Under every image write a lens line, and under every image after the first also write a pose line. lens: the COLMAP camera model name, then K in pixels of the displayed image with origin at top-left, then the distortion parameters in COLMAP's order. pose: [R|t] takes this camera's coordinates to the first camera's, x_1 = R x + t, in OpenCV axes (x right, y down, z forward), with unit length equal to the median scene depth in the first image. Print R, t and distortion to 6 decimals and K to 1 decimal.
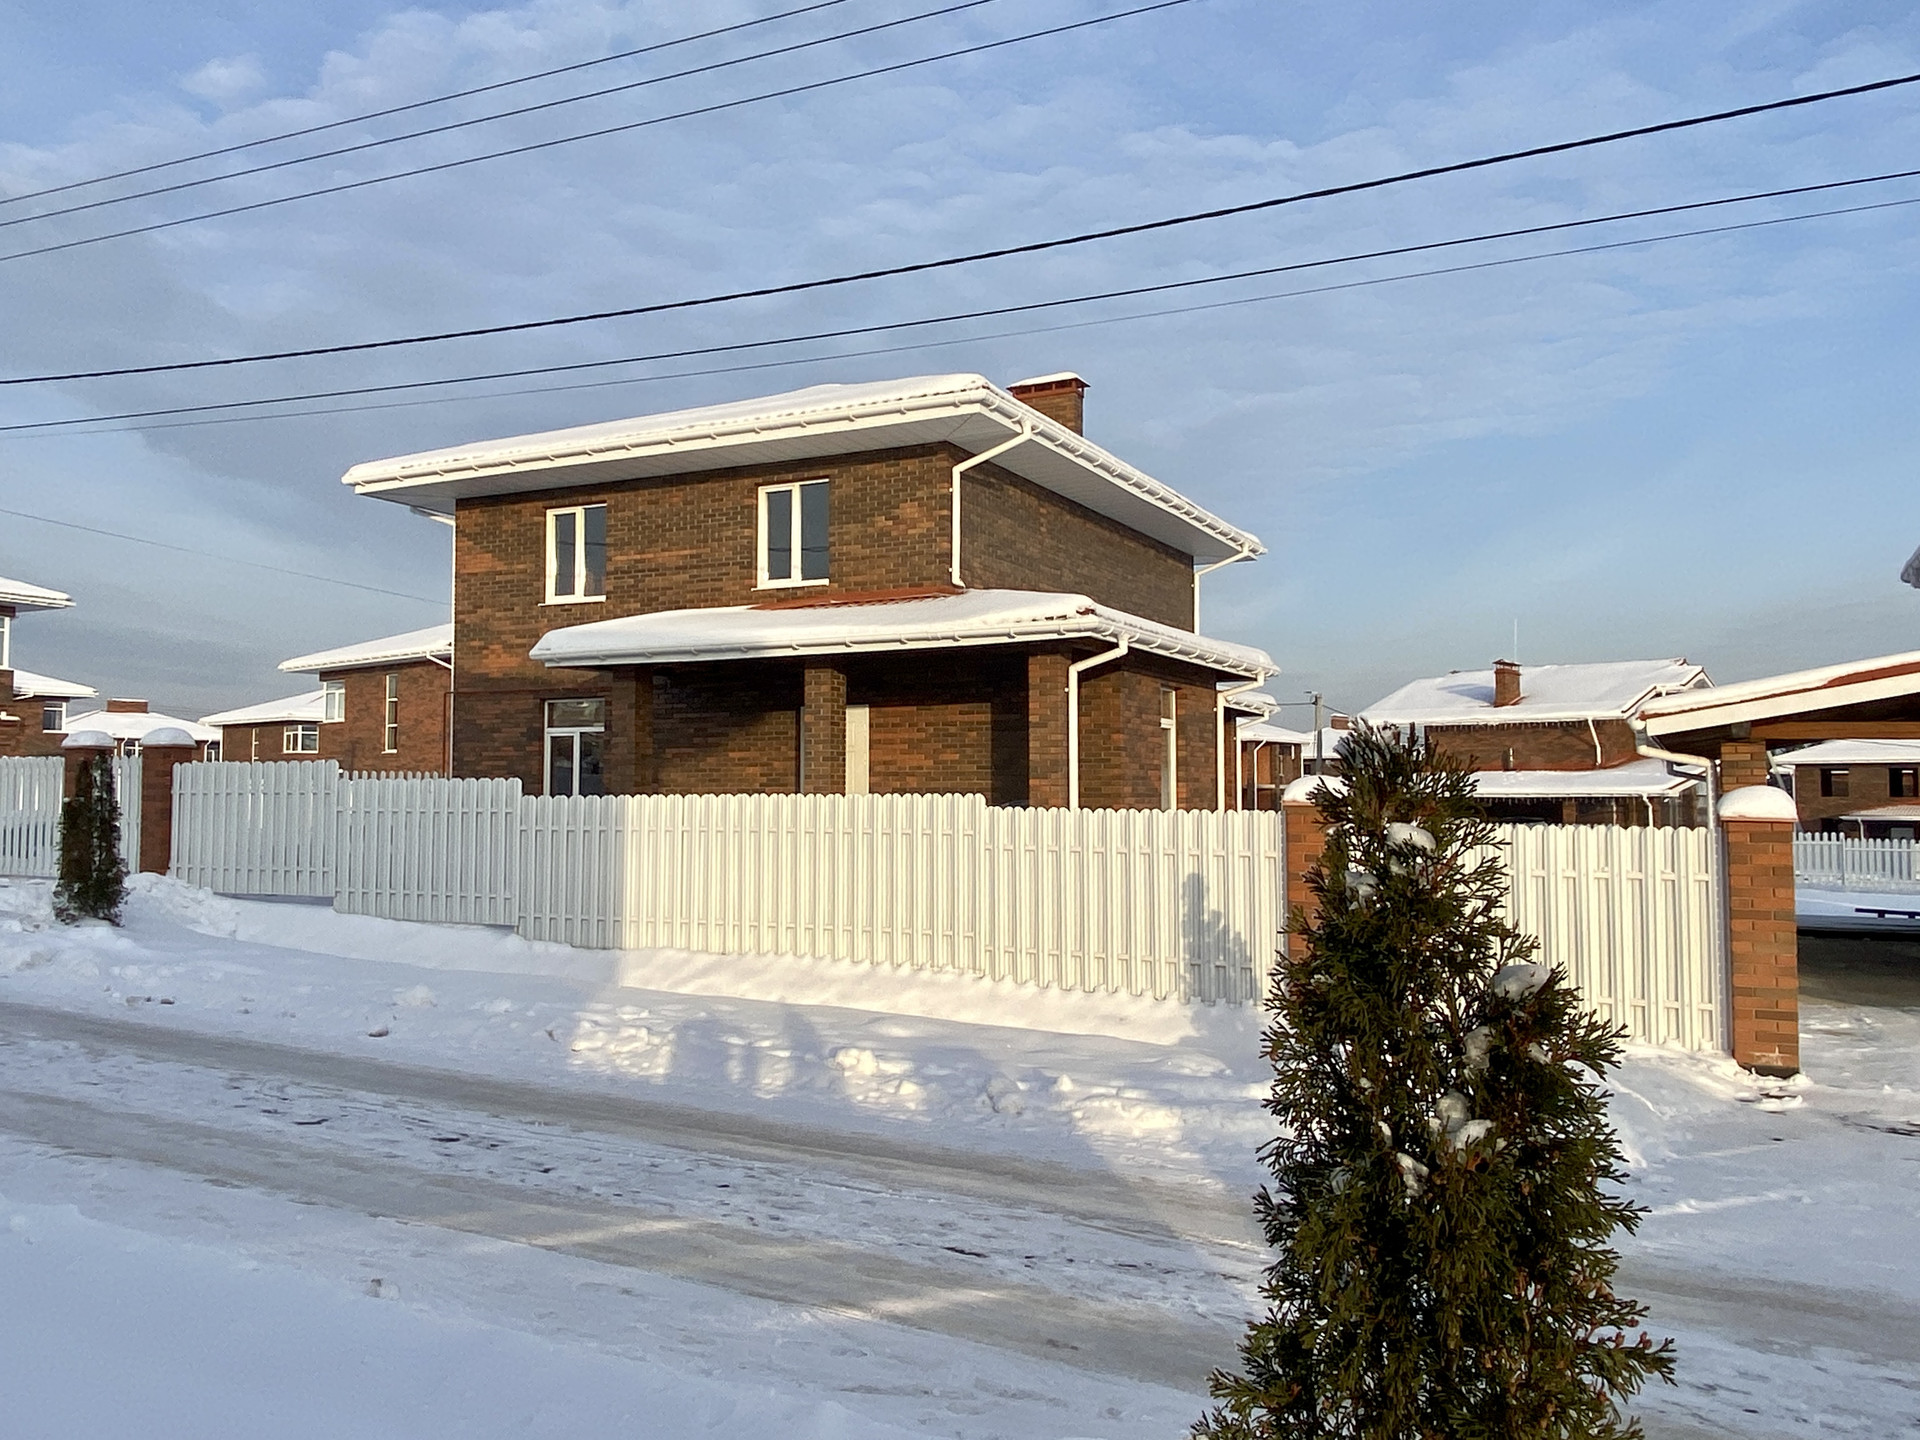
lens RADIAL K [[1507.6, 0, 960.0], [0, 1507.6, 720.0], [0, 0, 1]] dist [0.112233, -0.290619]
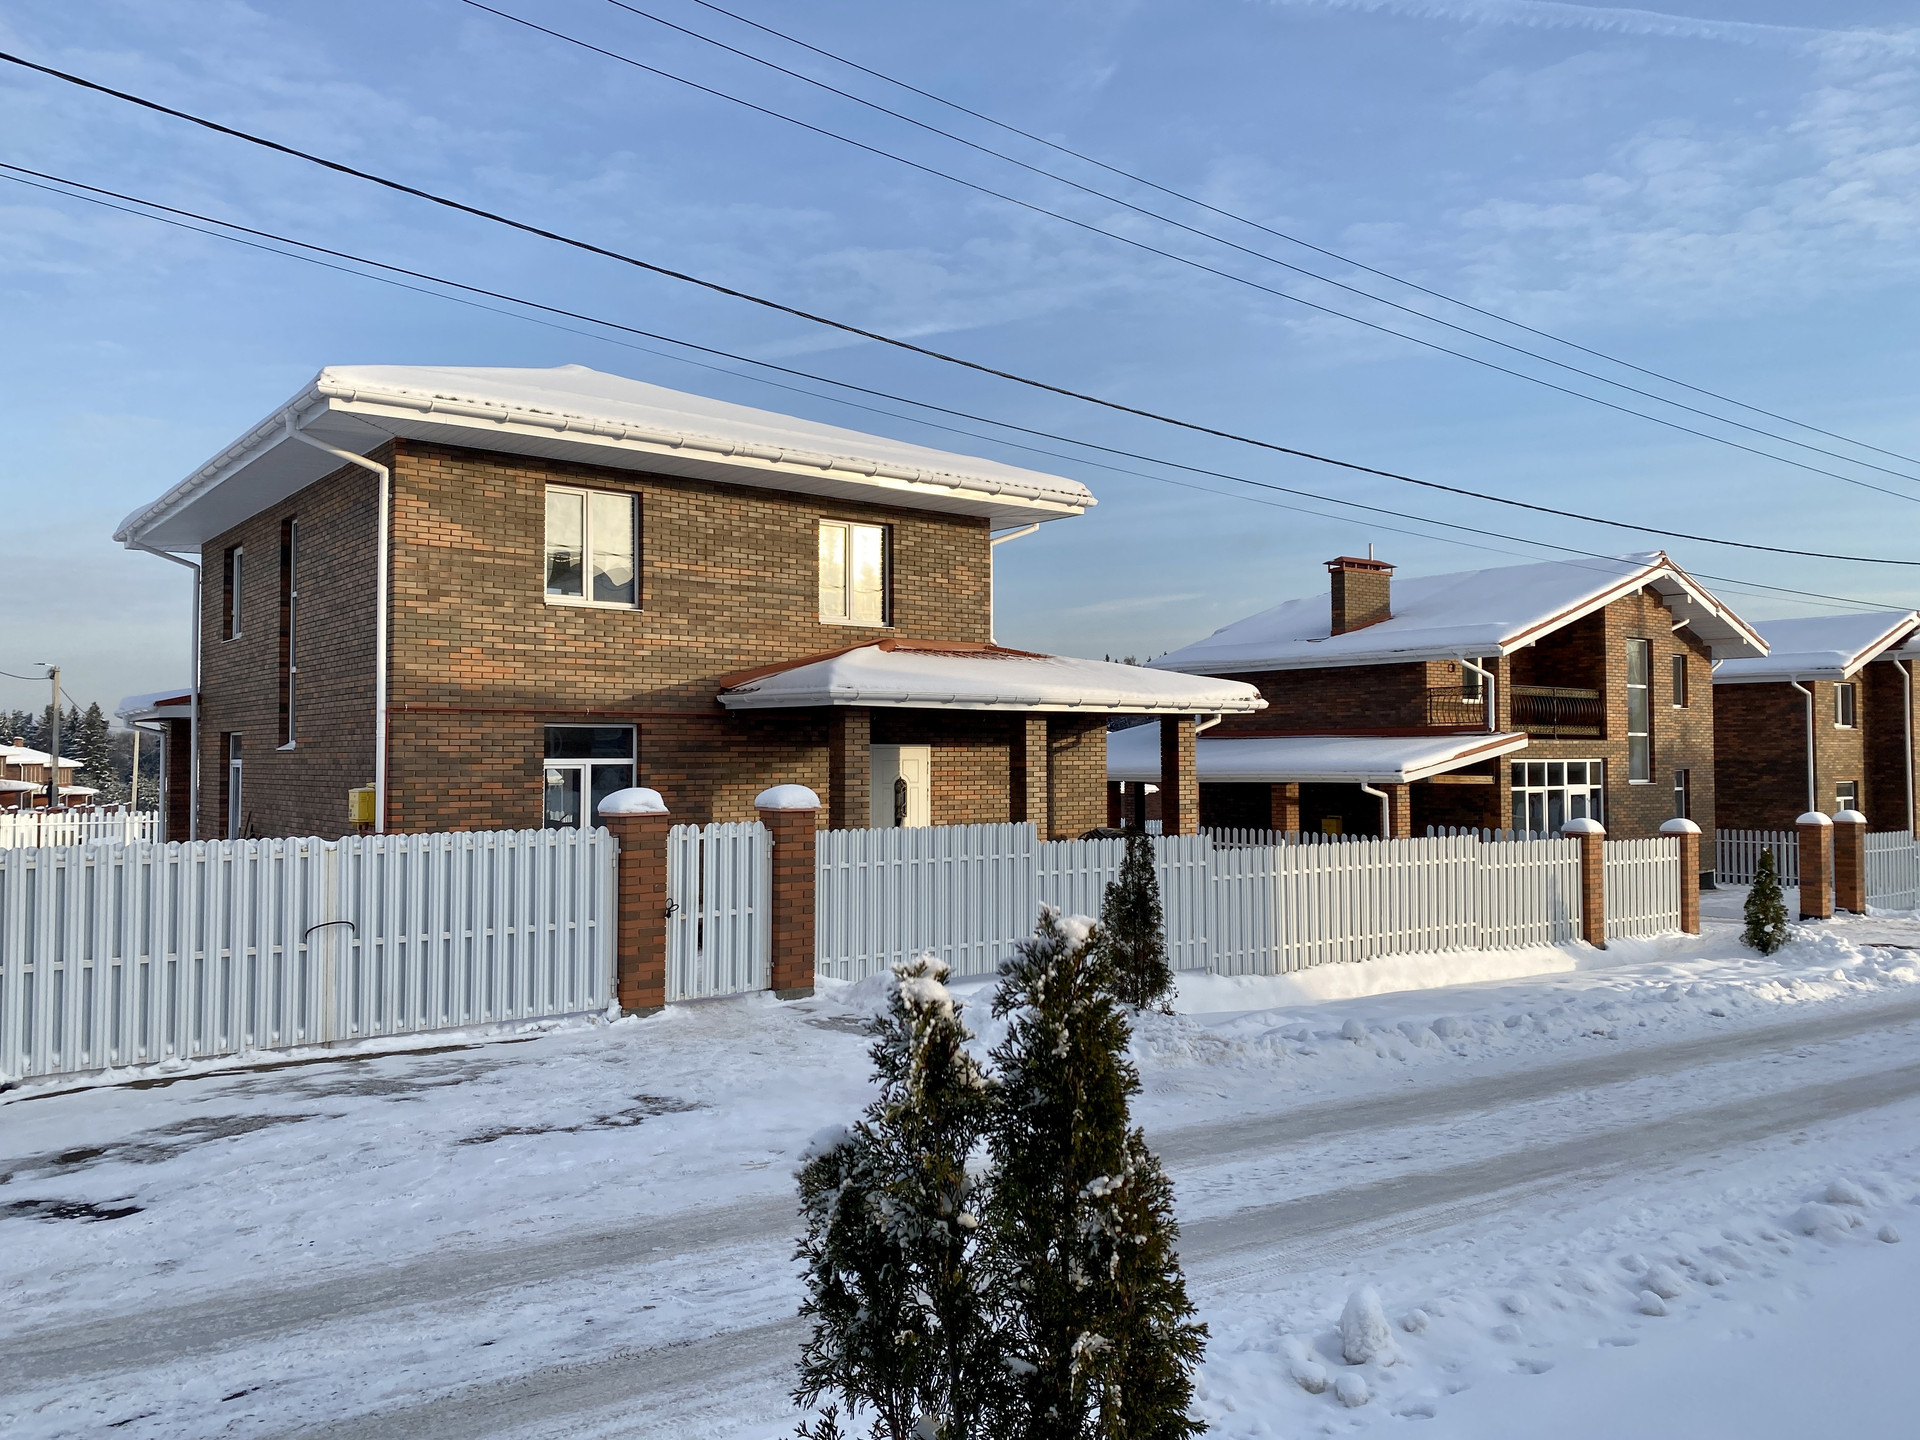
lens RADIAL K [[1427.7, 0, 986.4], [0, 1427.7, 714.1], [0, 0, 1]] dist [0.185283, -0.457719]
pose [[0.401547, 0.026002, 0.915469, -1.009365], [-0.045450, 0.998931, -0.008437, -0.025850], [-0.914710, -0.038220, 0.402299, 0.555359]]
